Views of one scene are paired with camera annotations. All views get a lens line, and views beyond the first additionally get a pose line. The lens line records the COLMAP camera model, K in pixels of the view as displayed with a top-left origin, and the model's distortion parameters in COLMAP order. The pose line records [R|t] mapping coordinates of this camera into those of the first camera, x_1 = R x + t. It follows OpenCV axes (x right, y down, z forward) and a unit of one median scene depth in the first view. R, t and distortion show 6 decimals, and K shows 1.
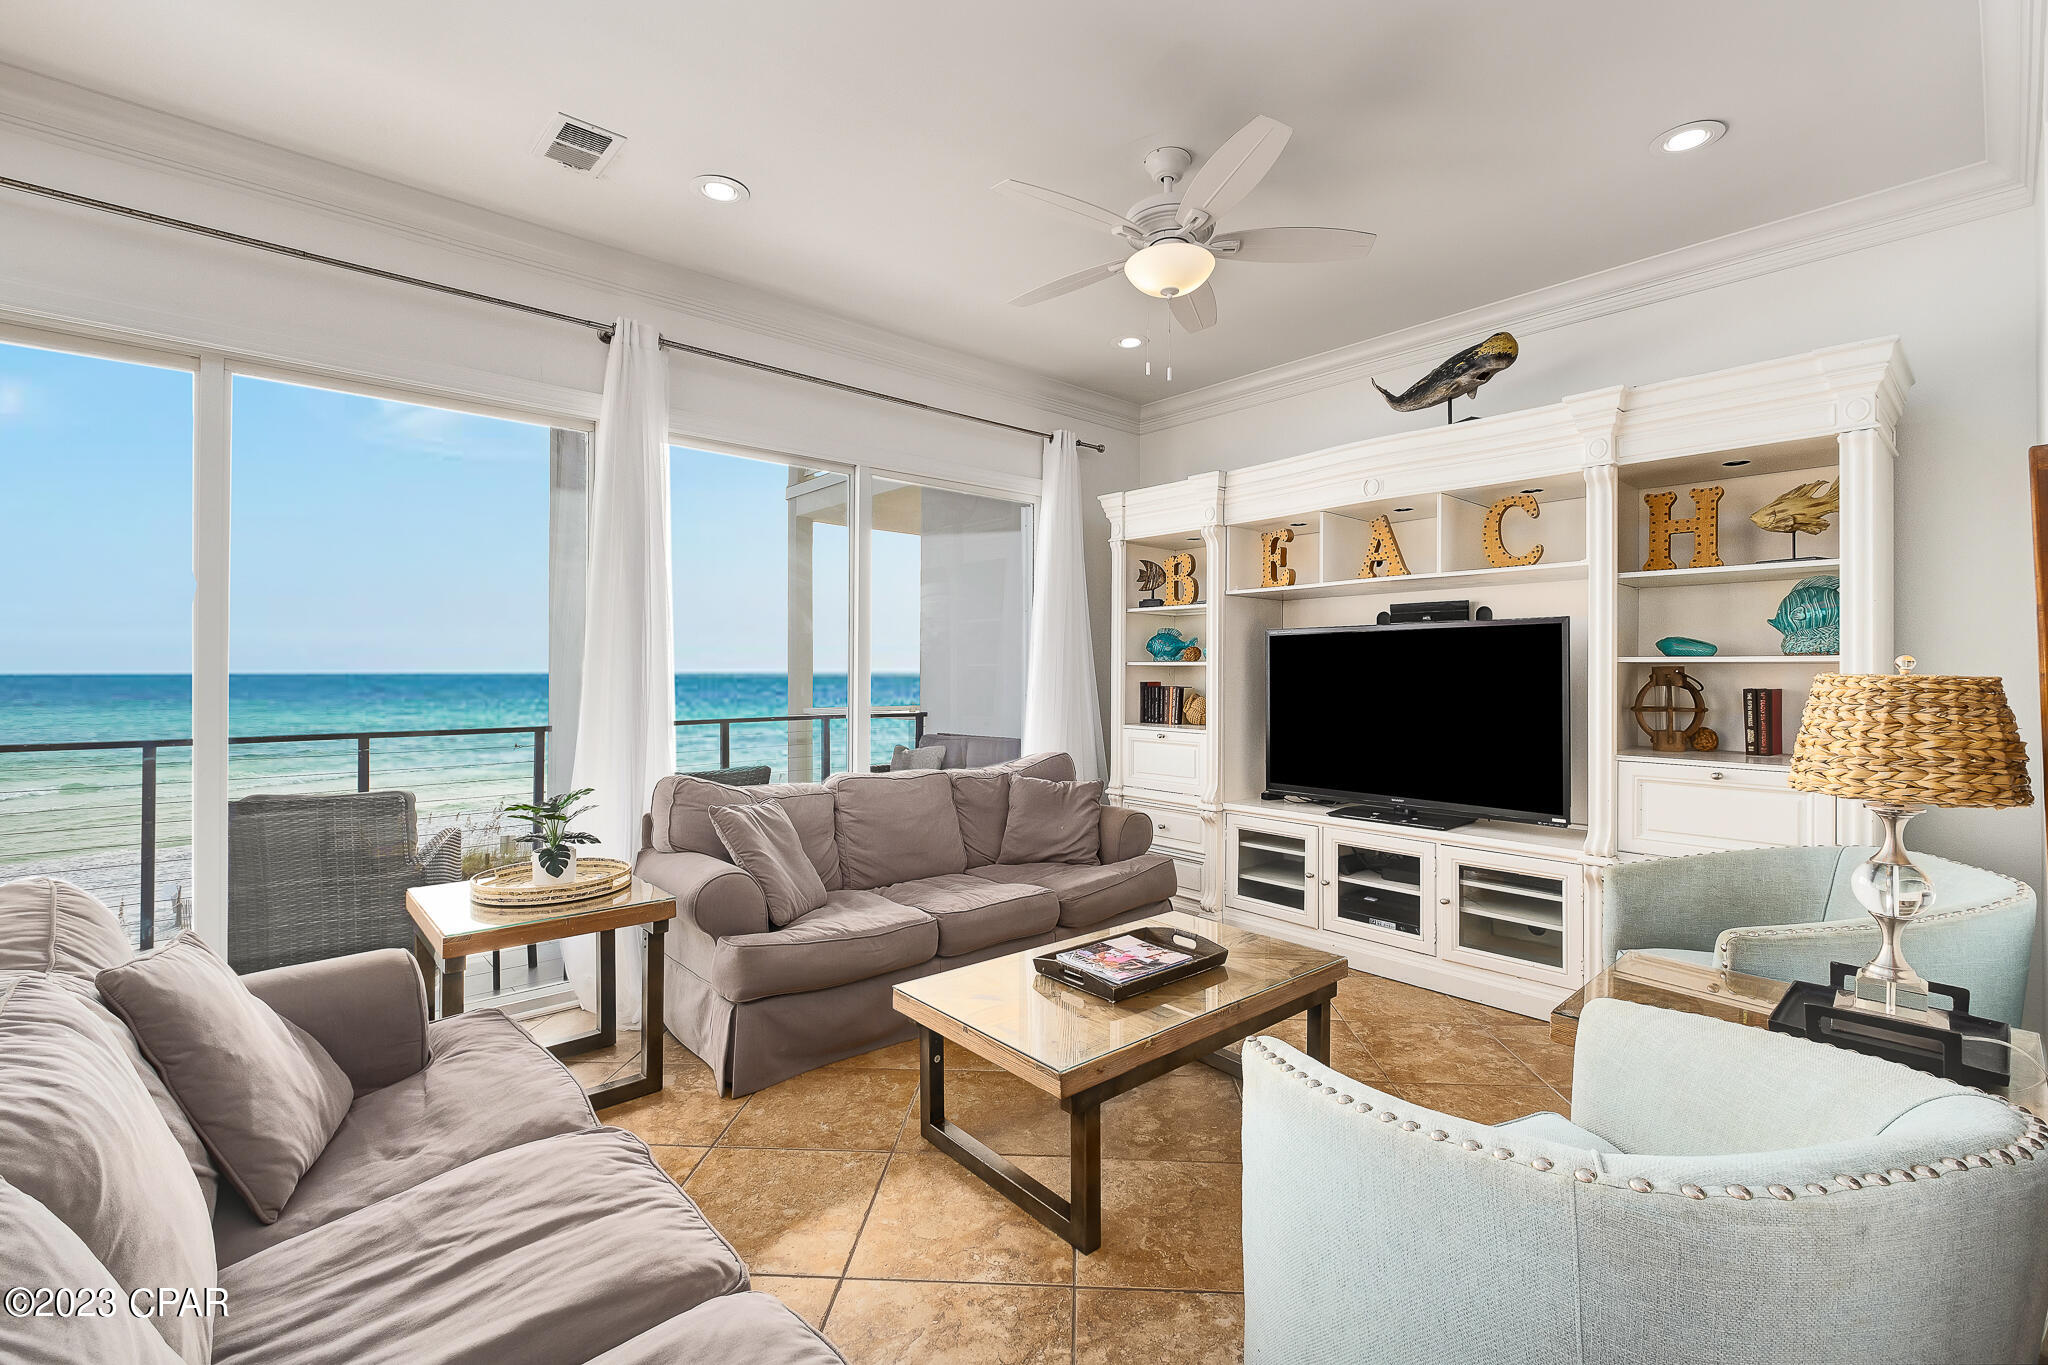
lens RADIAL K [[905.2, 0, 1024.5], [0, 905.2, 680.4], [0, 0, 1]] dist [0.001145, -0.001297]
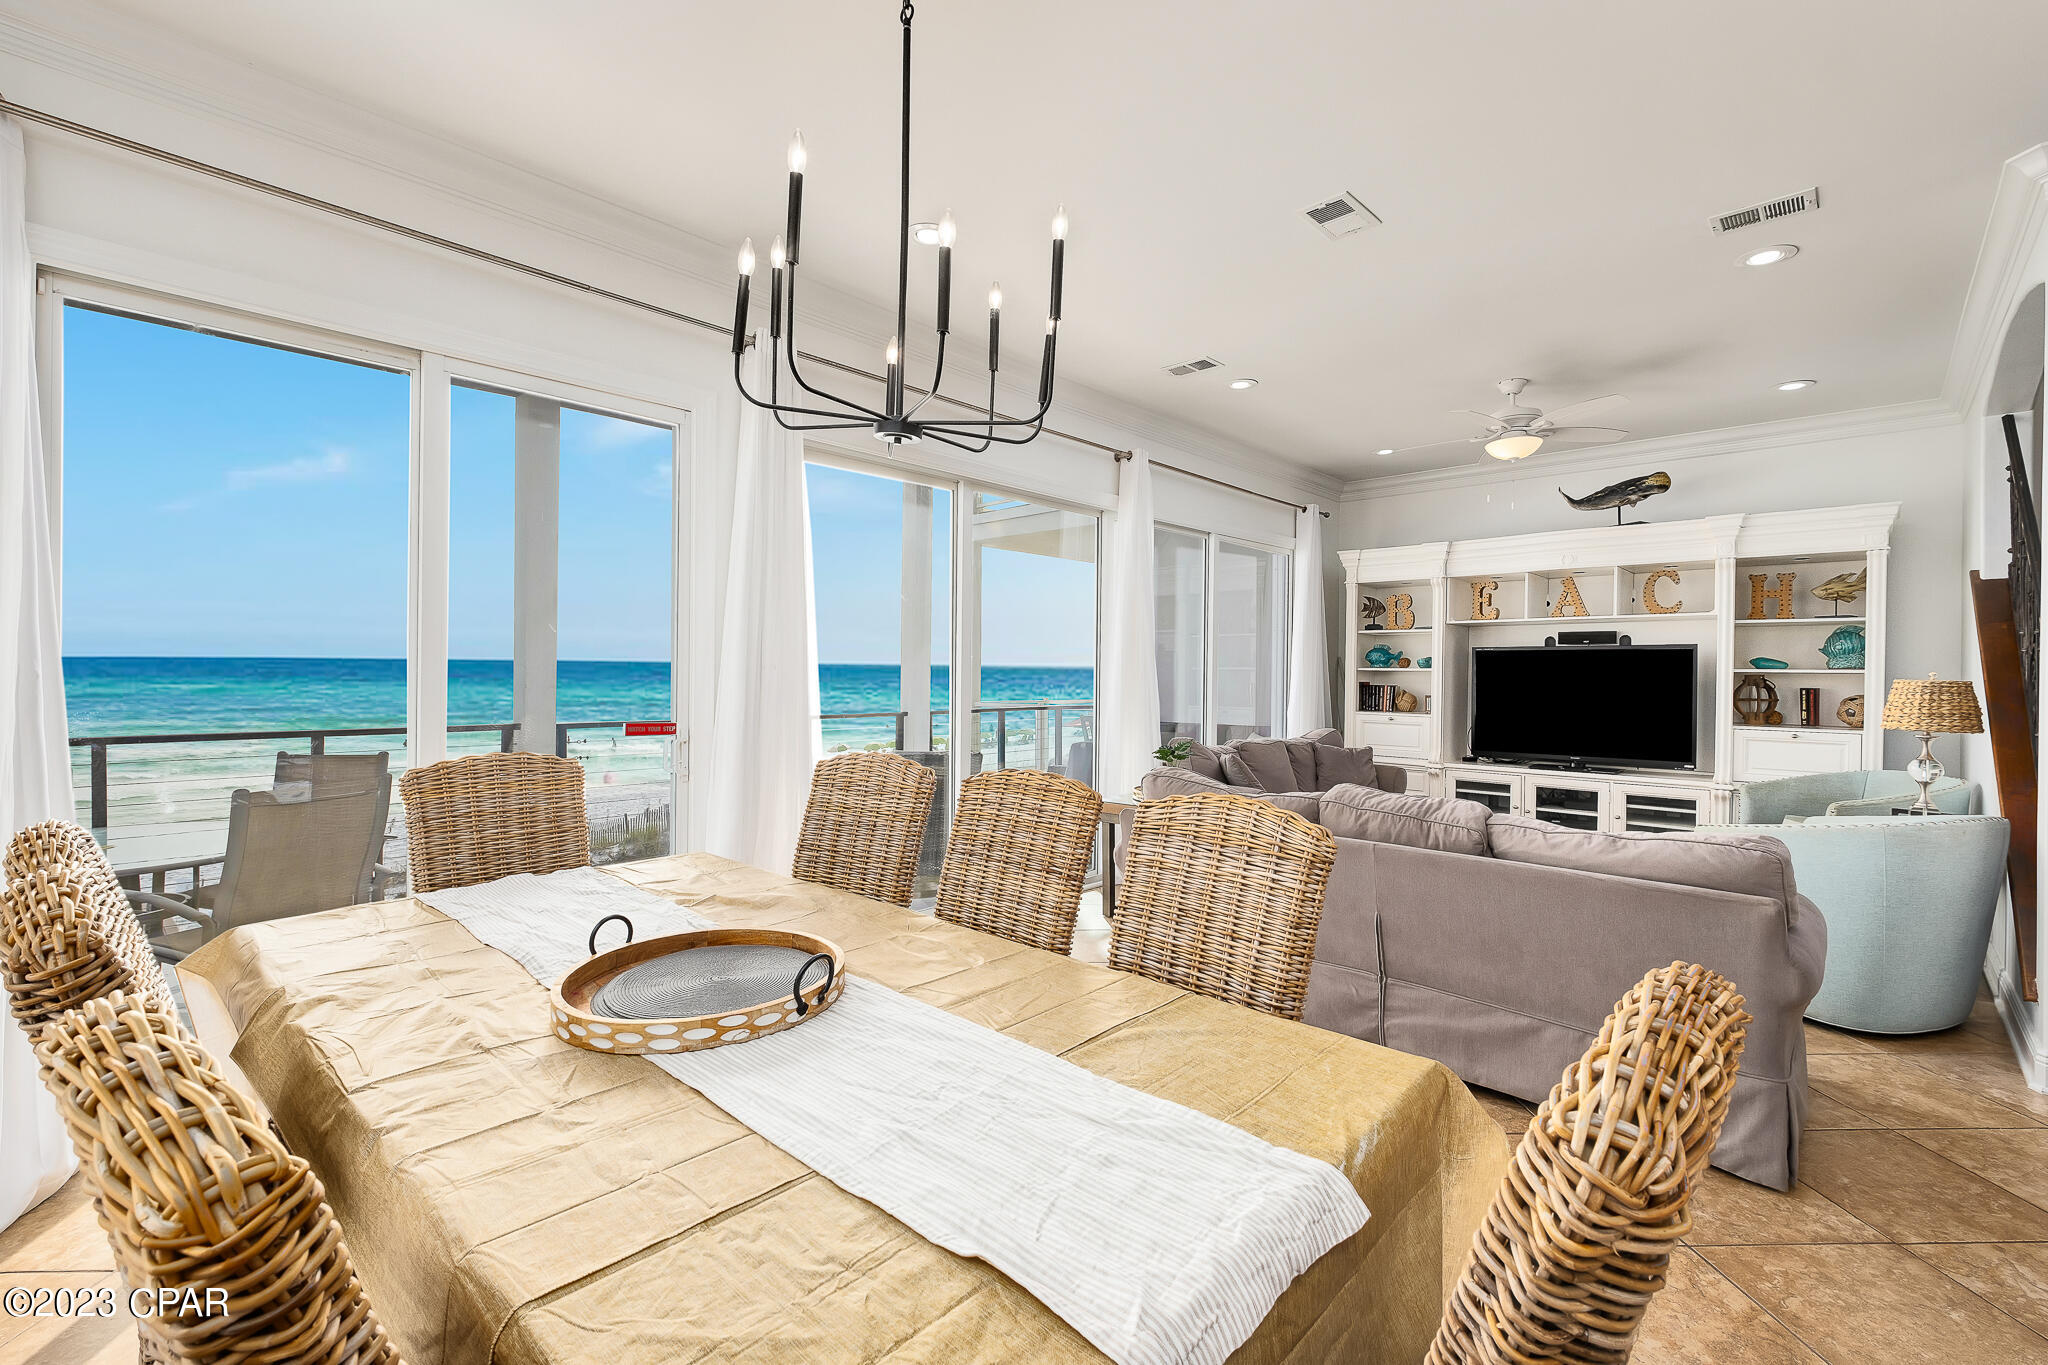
lens RADIAL K [[905.2, 0, 1032.4], [0, 905.2, 691.7], [0, 0, 1]] dist [0.001145, -0.001297]
pose [[0.996490, 0.006444, 0.083459, -0.635603], [-0.007369, 0.999915, 0.010788, 0.006638], [-0.083382, -0.011365, 0.996453, -0.470855]]
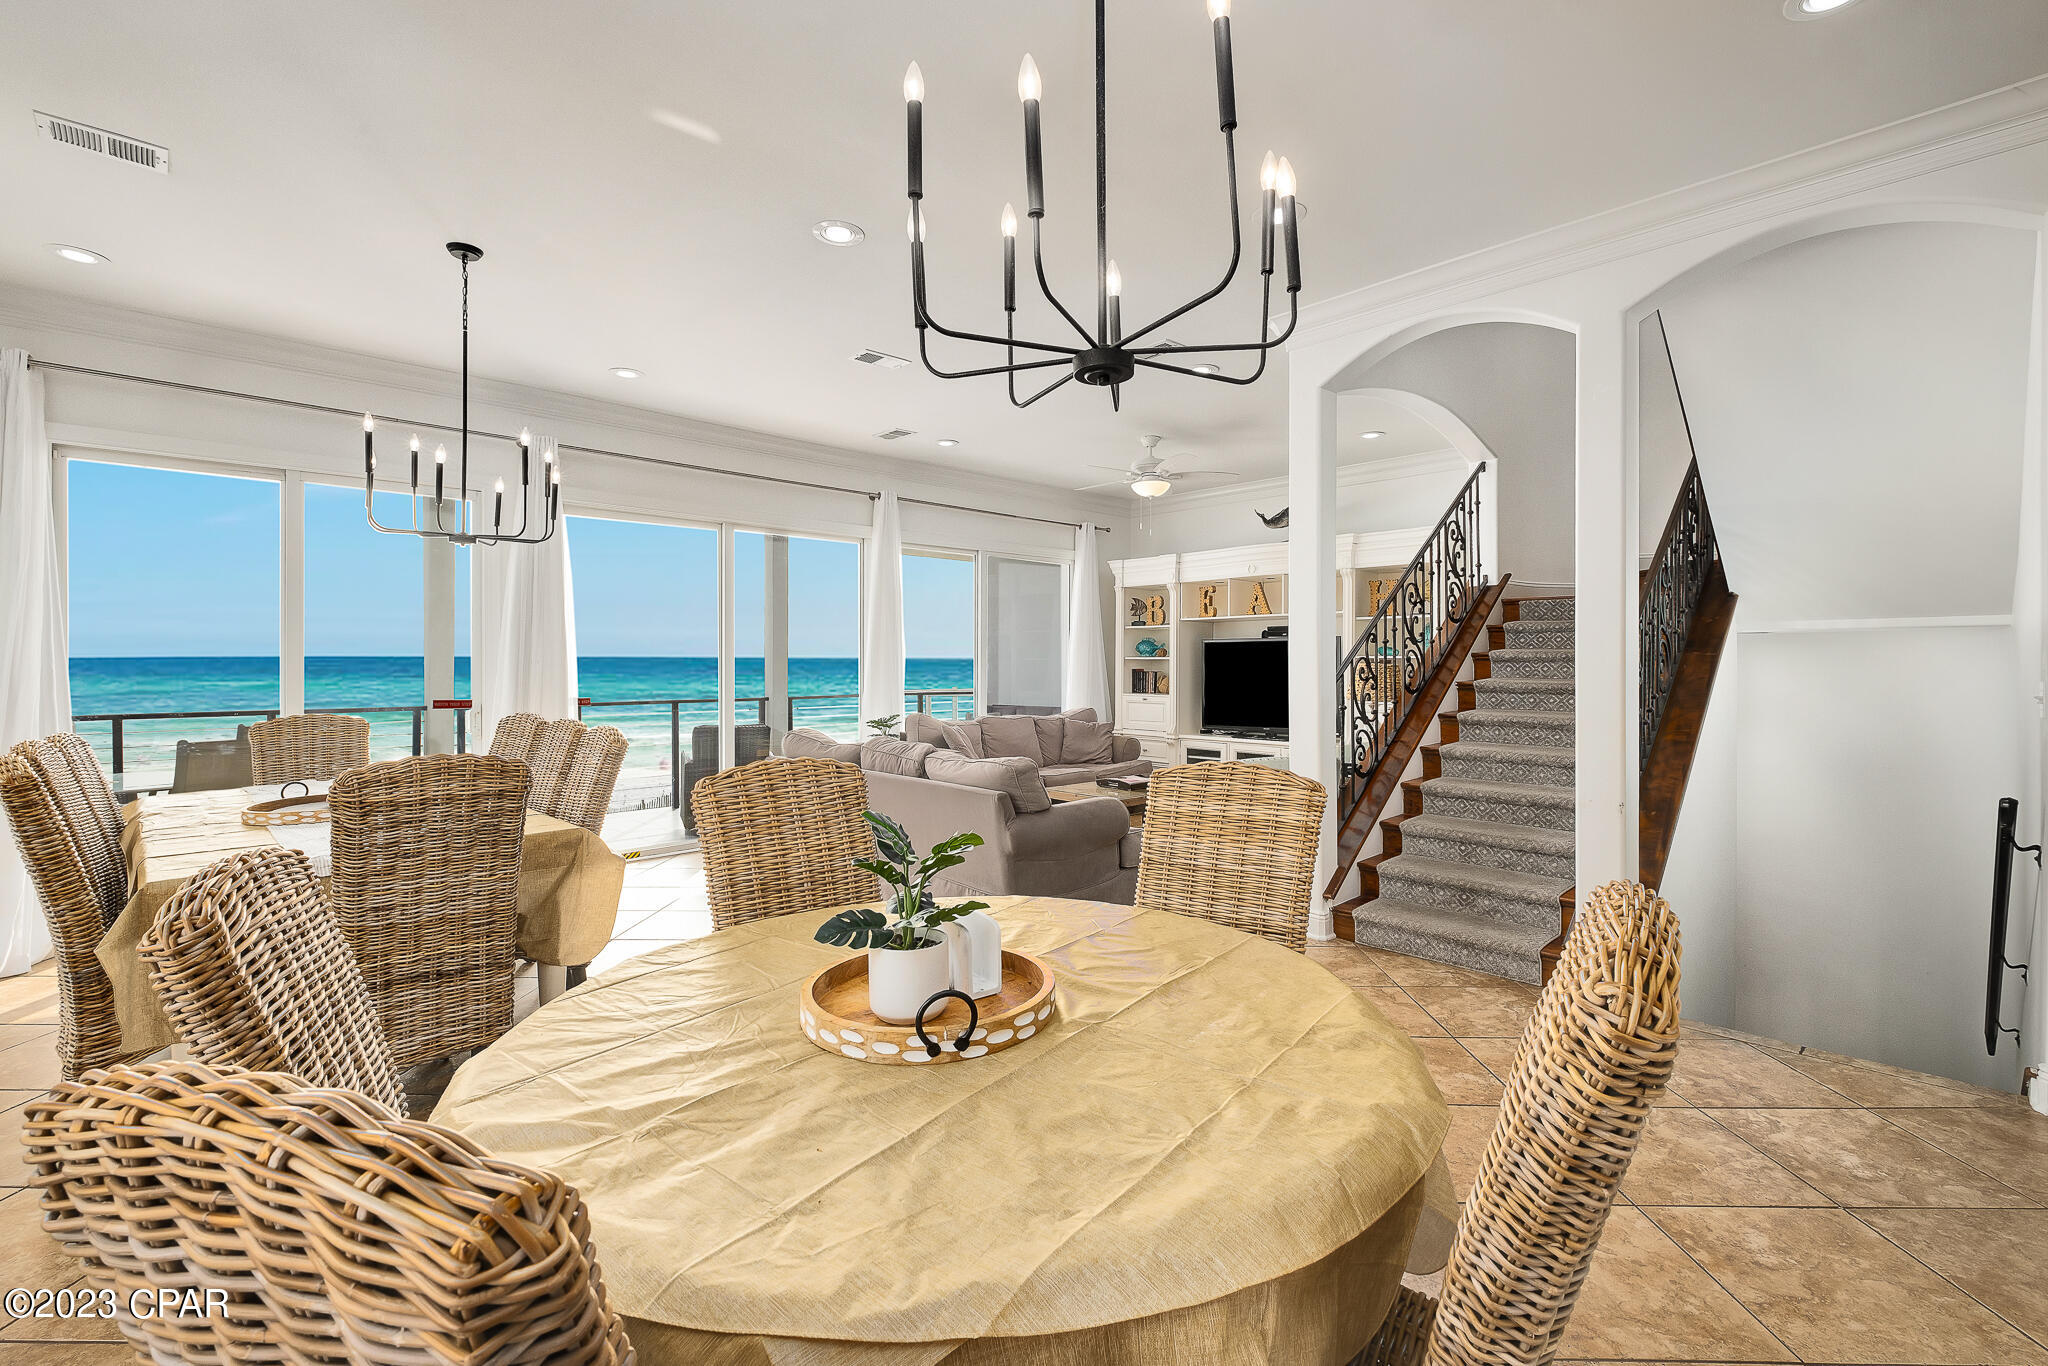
lens RADIAL K [[905.2, 0, 1021.8], [0, 905.2, 687.5], [0, 0, 1]] dist [0.001145, -0.001297]
pose [[0.999645, -0.002680, 0.026504, -0.158973], [0.002244, 0.999862, 0.016450, 0.010219], [-0.026545, -0.016385, 0.999513, -0.892371]]
